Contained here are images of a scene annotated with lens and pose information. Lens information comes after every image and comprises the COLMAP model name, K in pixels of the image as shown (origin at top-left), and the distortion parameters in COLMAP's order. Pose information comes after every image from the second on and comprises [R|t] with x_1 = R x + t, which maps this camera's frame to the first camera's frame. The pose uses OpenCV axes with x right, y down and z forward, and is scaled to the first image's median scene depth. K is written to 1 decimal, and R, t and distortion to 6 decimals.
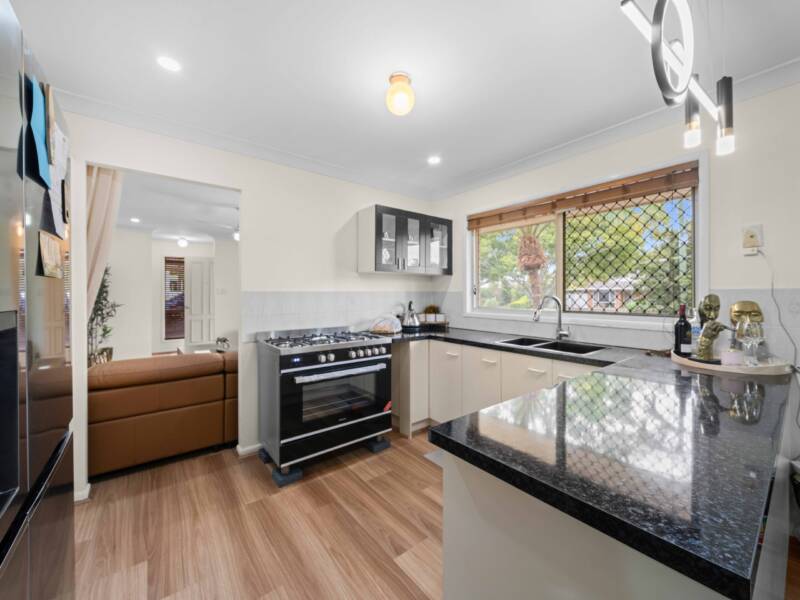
lens RADIAL K [[319.7, 0, 401.3], [0, 319.7, 295.5], [0, 0, 1]] dist [0.000145, -0.000228]
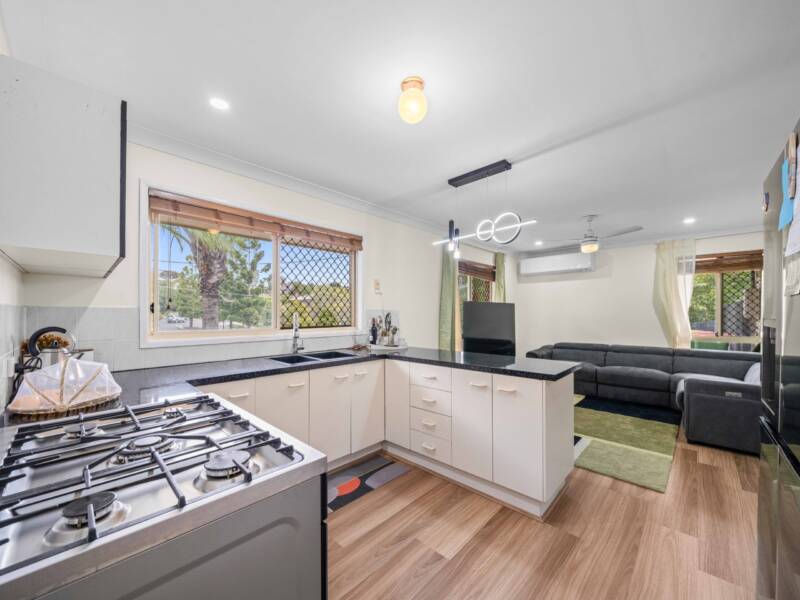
lens RADIAL K [[309.5, 0, 396.7], [0, 309.5, 317.0], [0, 0, 1]] dist [-0.001082, -0.000188]
pose [[-0.137098, -0.013169, 0.990470, -0.667176], [0.000422, 0.999911, 0.013353, -0.002030], [-0.990557, 0.002248, -0.137080, 0.864184]]
